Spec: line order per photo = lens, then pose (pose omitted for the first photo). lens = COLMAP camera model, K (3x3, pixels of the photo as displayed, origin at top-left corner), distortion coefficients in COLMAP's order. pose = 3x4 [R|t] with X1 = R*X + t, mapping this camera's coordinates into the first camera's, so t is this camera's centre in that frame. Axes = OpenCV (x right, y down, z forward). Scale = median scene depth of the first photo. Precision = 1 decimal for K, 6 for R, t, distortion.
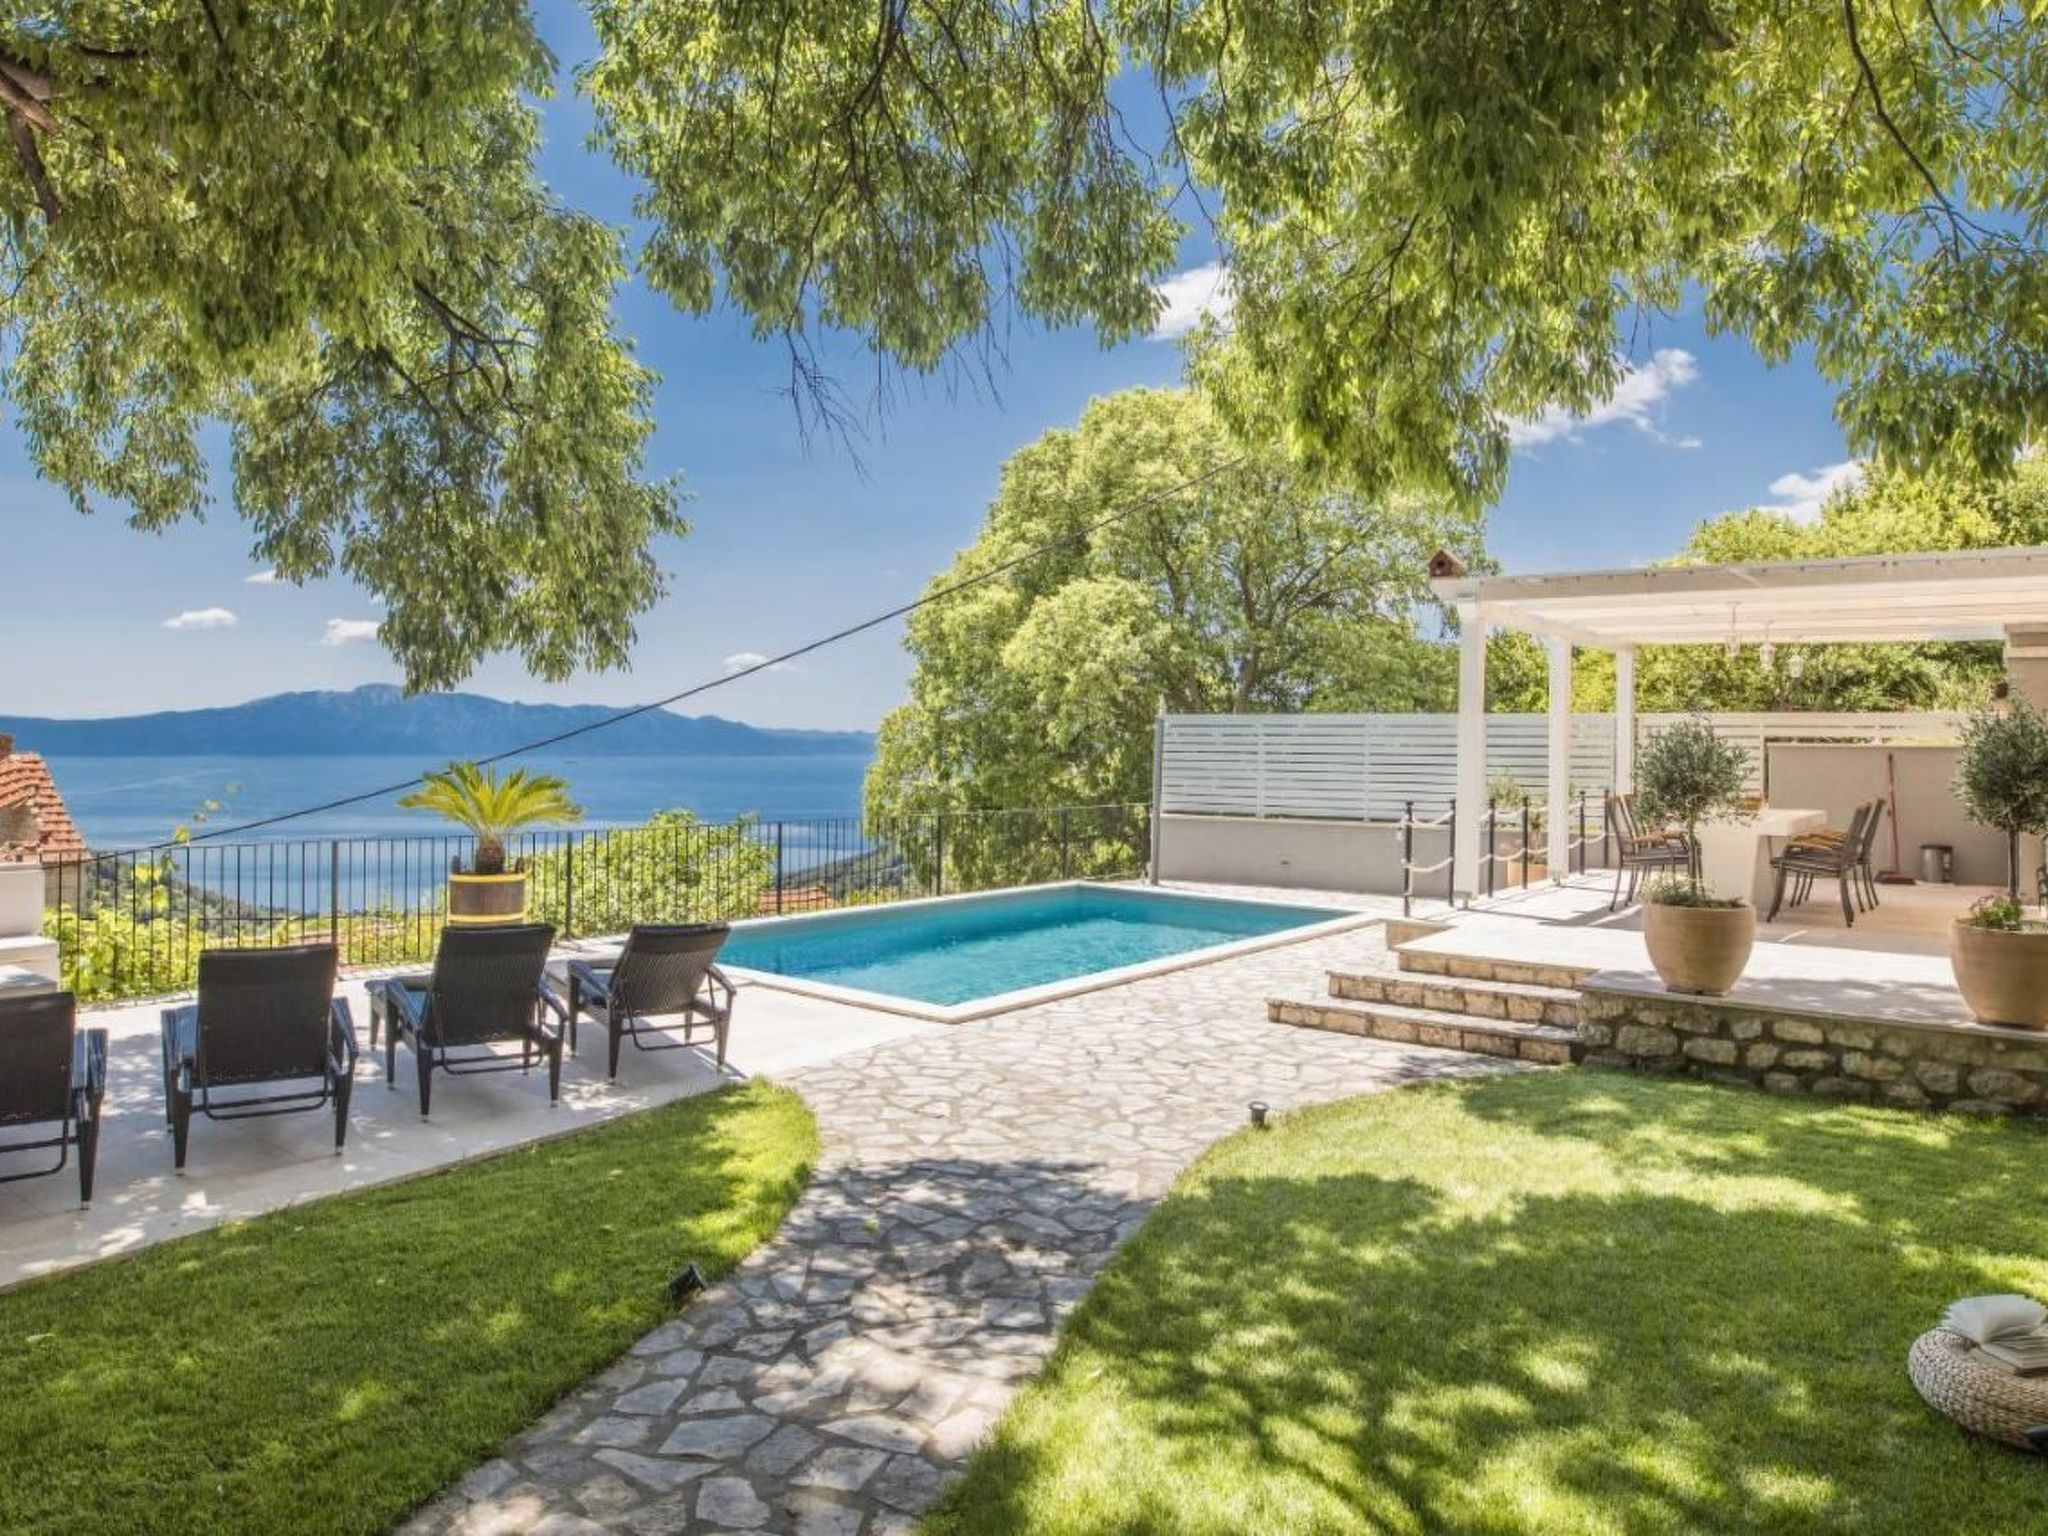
lens RADIAL K [[1202.9, 0, 975.4], [0, 1202.9, 759.0], [0, 0, 1]] dist [-0.010215, -0.000718]
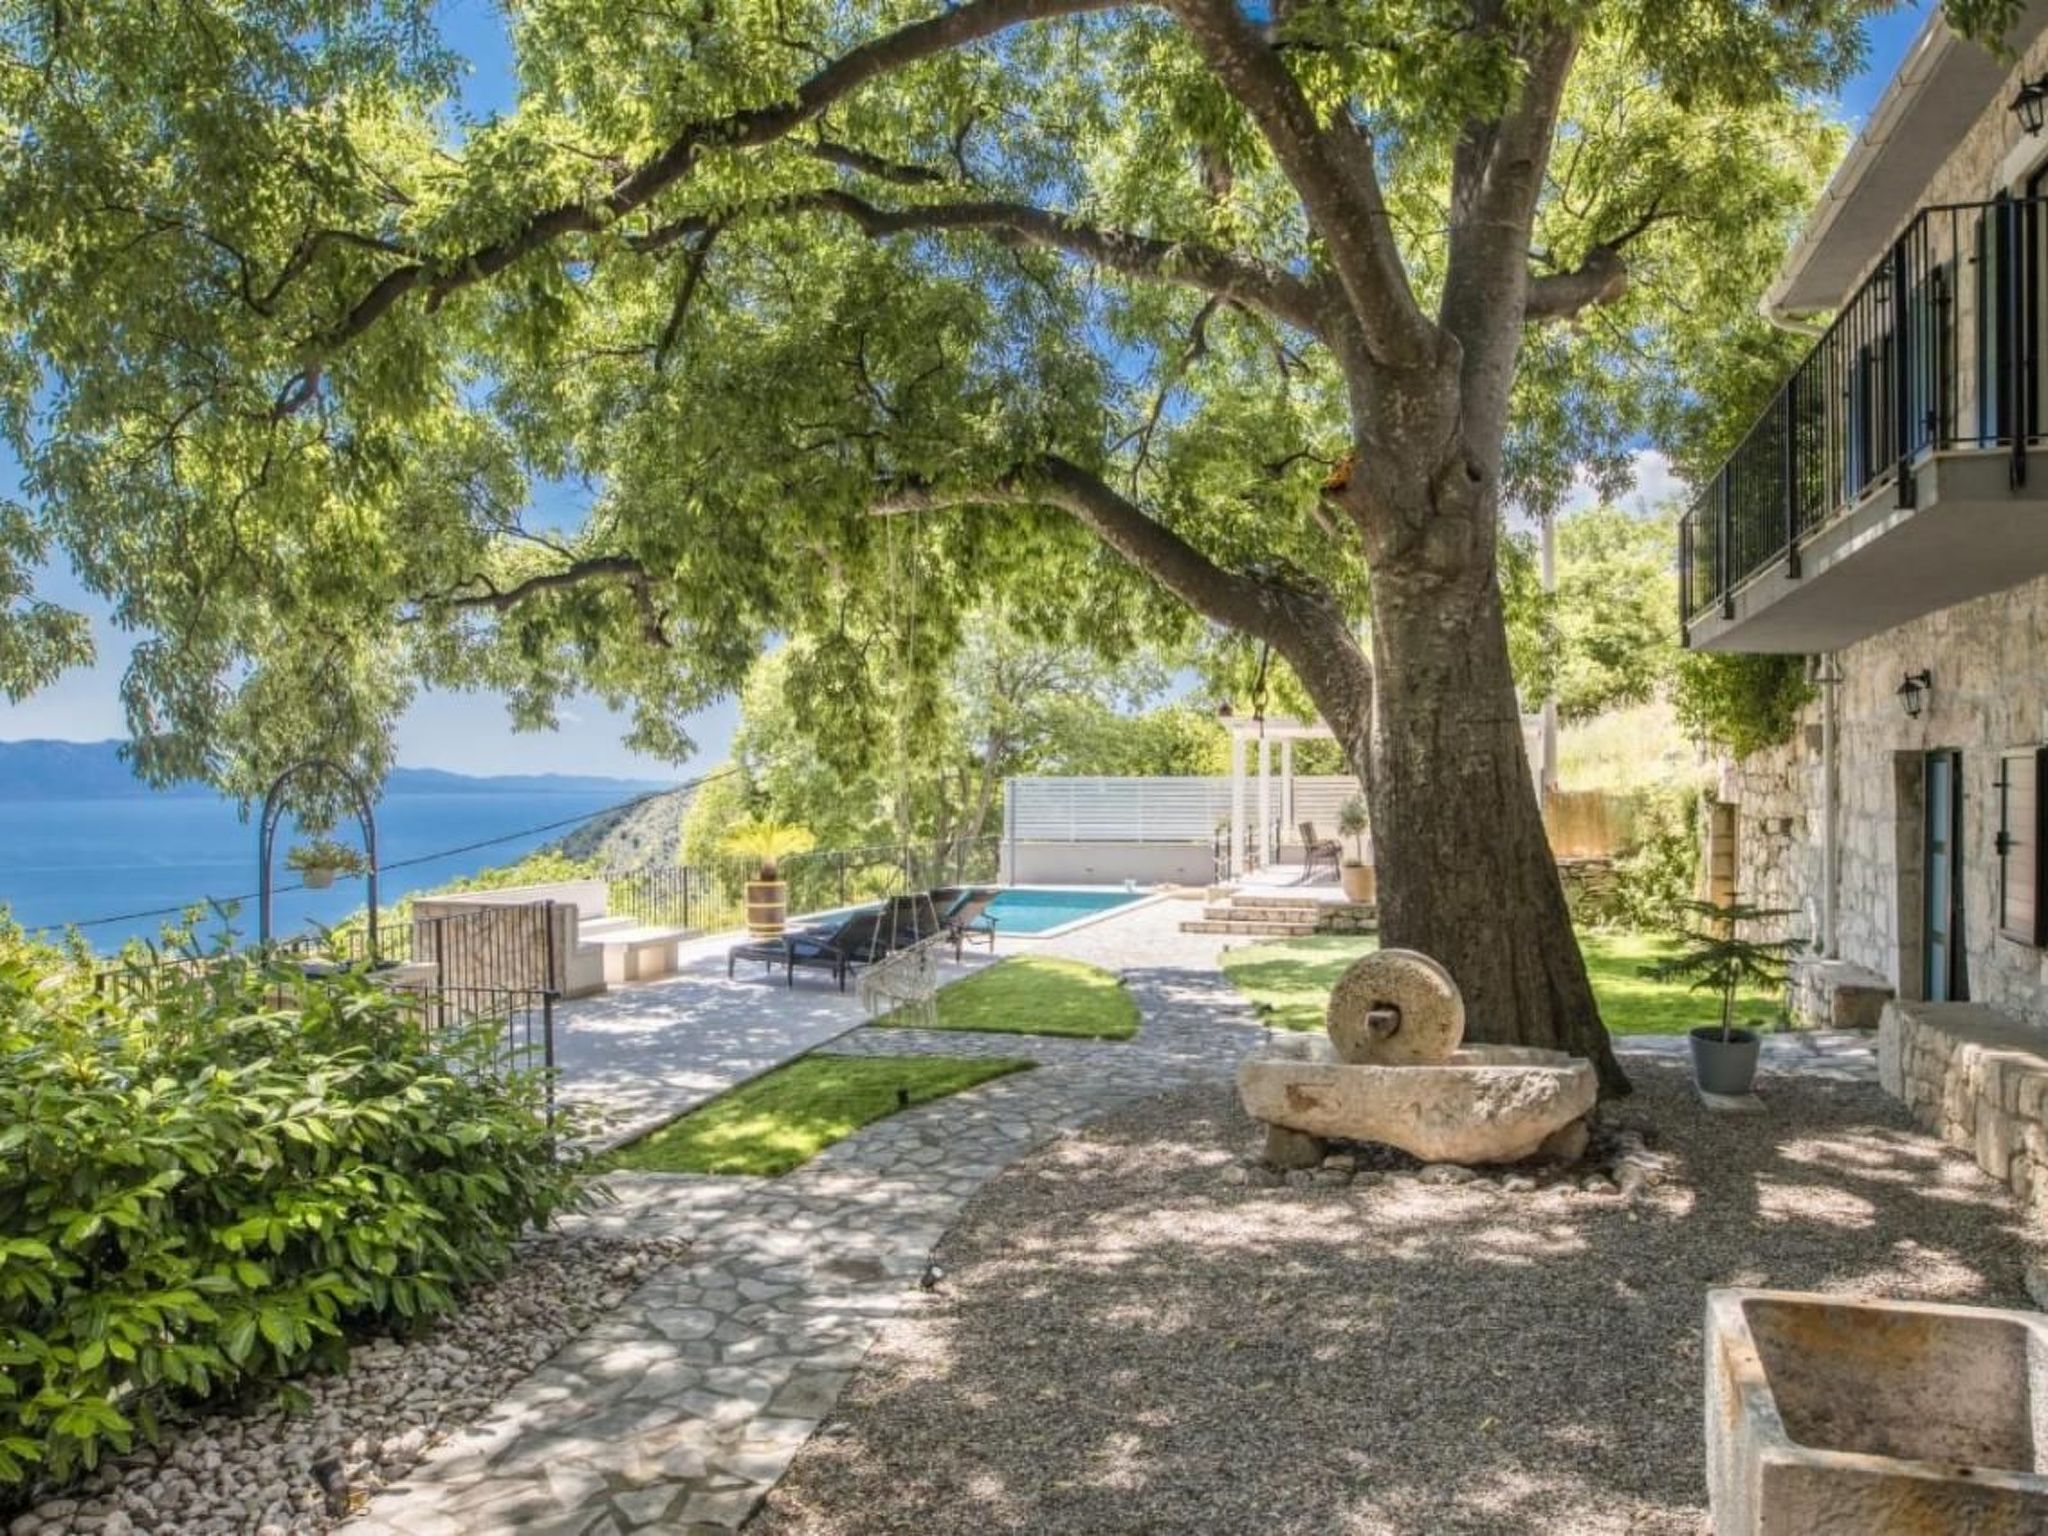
lens RADIAL K [[1173.4, 0, 1028.3], [0, 1173.4, 772.2], [0, 0, 1]] dist [-0.007140, 0.001881]
pose [[0.933437, -0.006309, 0.358686, -0.930632], [0.011405, 0.999862, -0.012092, -0.059013], [-0.358560, 0.015378, 0.933380, -1.069440]]
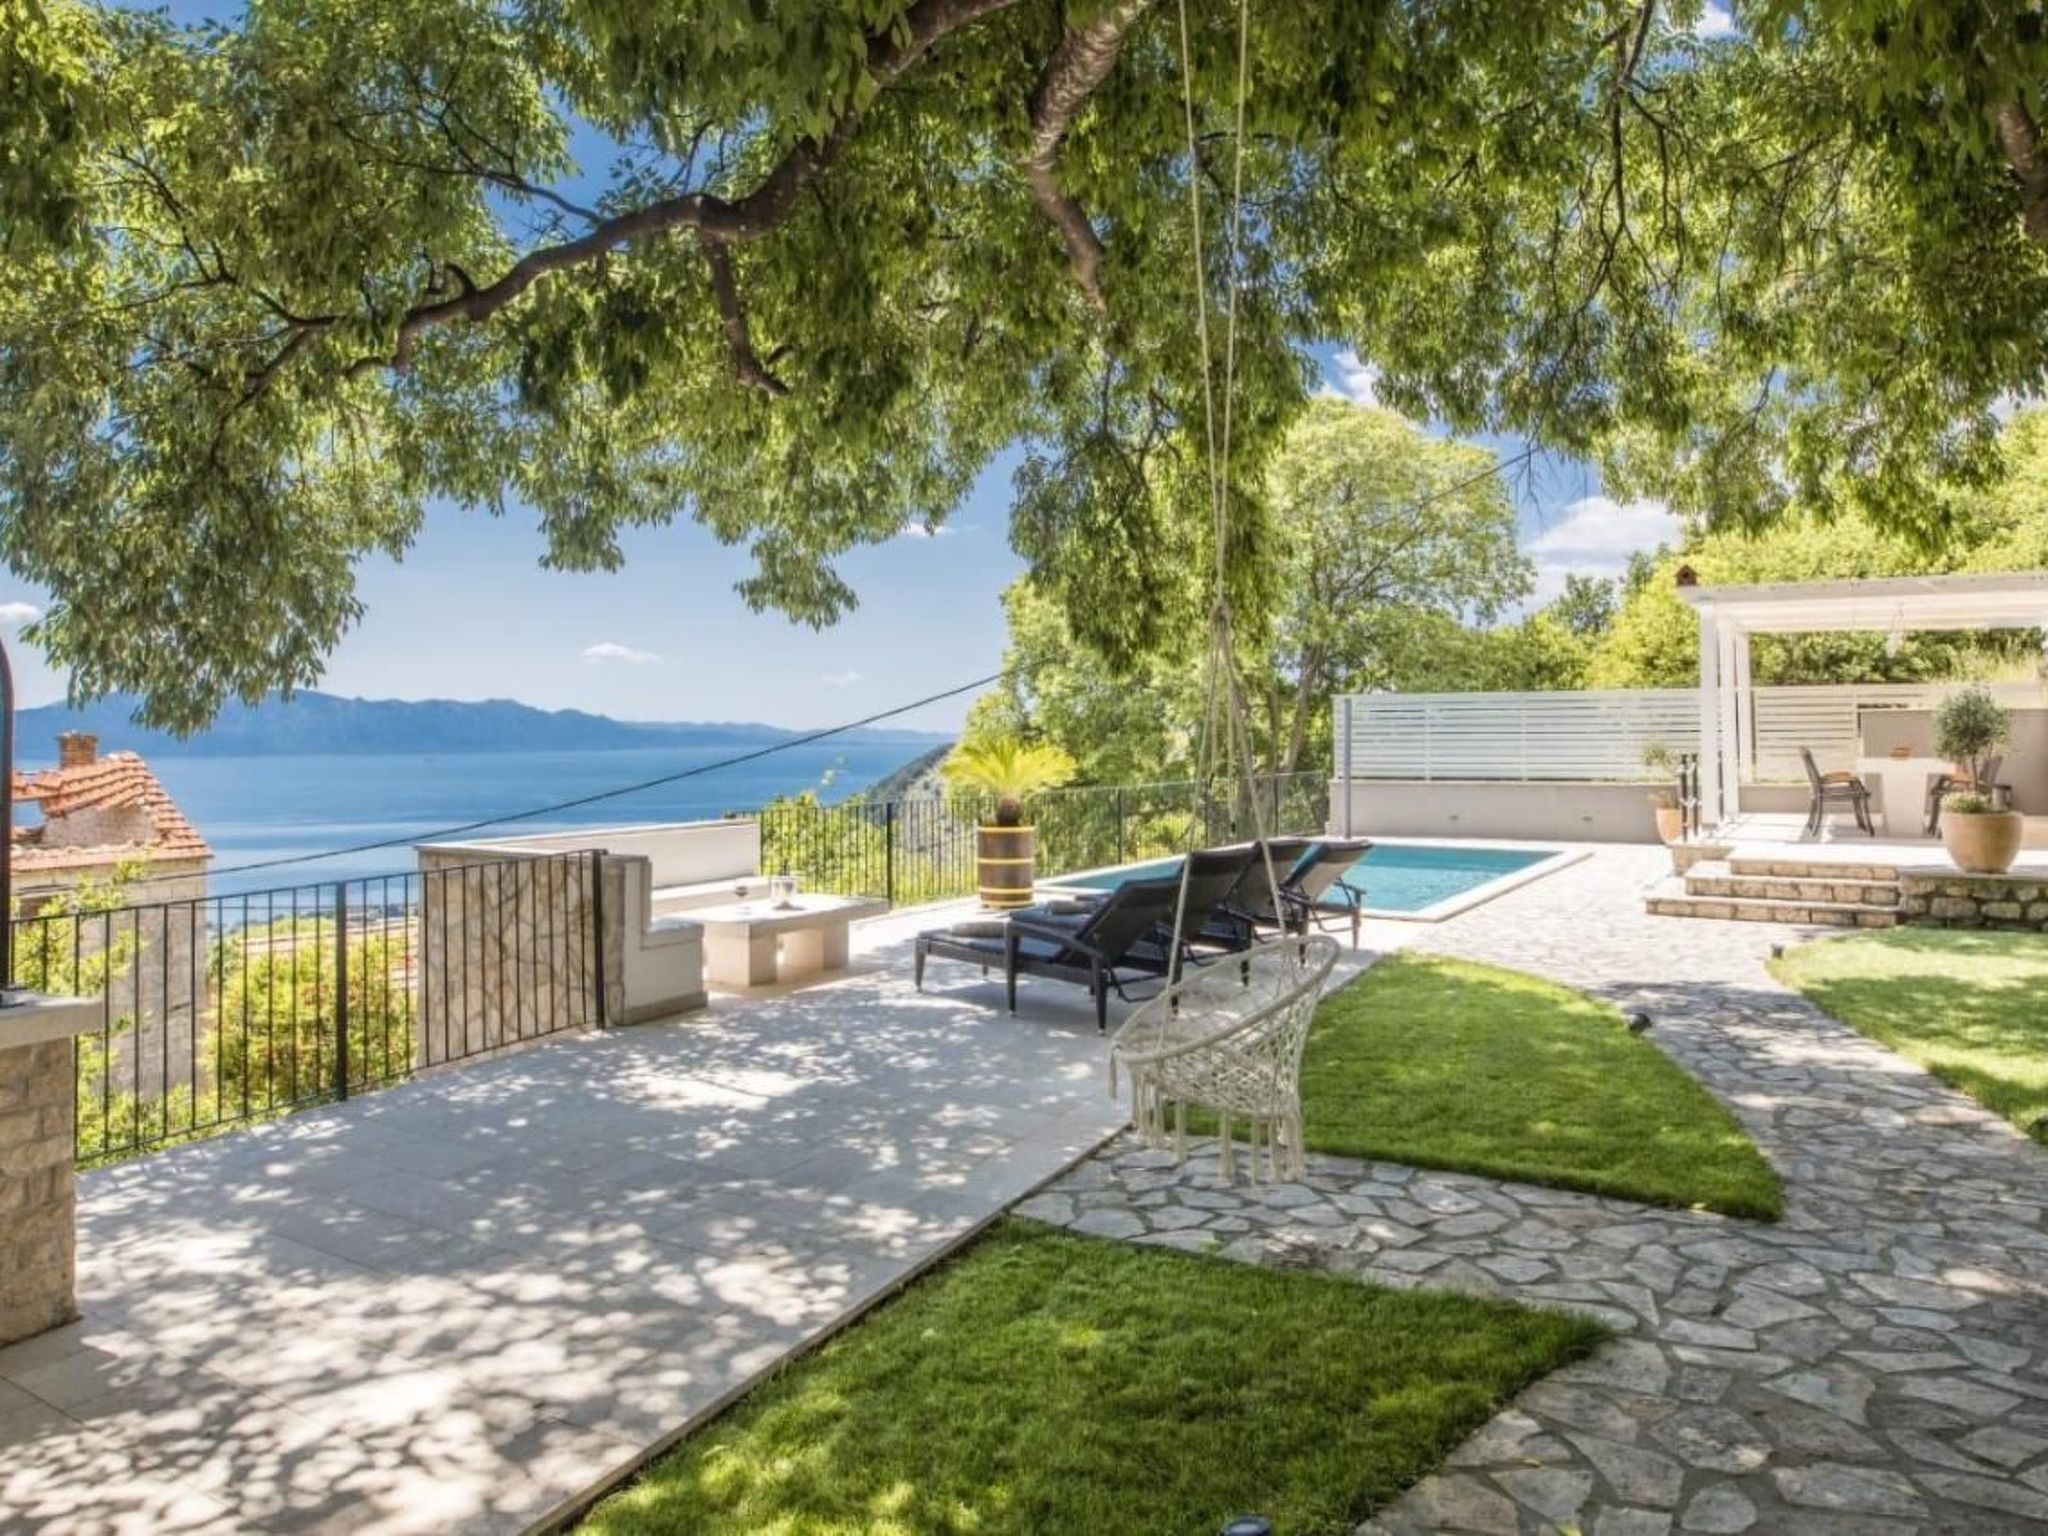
lens RADIAL K [[1173.4, 0, 1028.3], [0, 1173.4, 772.2], [0, 0, 1]] dist [-0.007140, 0.001881]
pose [[0.992640, -0.022743, 0.118944, -0.738284], [0.019839, 0.999477, 0.025544, 0.009560], [-0.119463, -0.022997, 0.992572, -0.289131]]
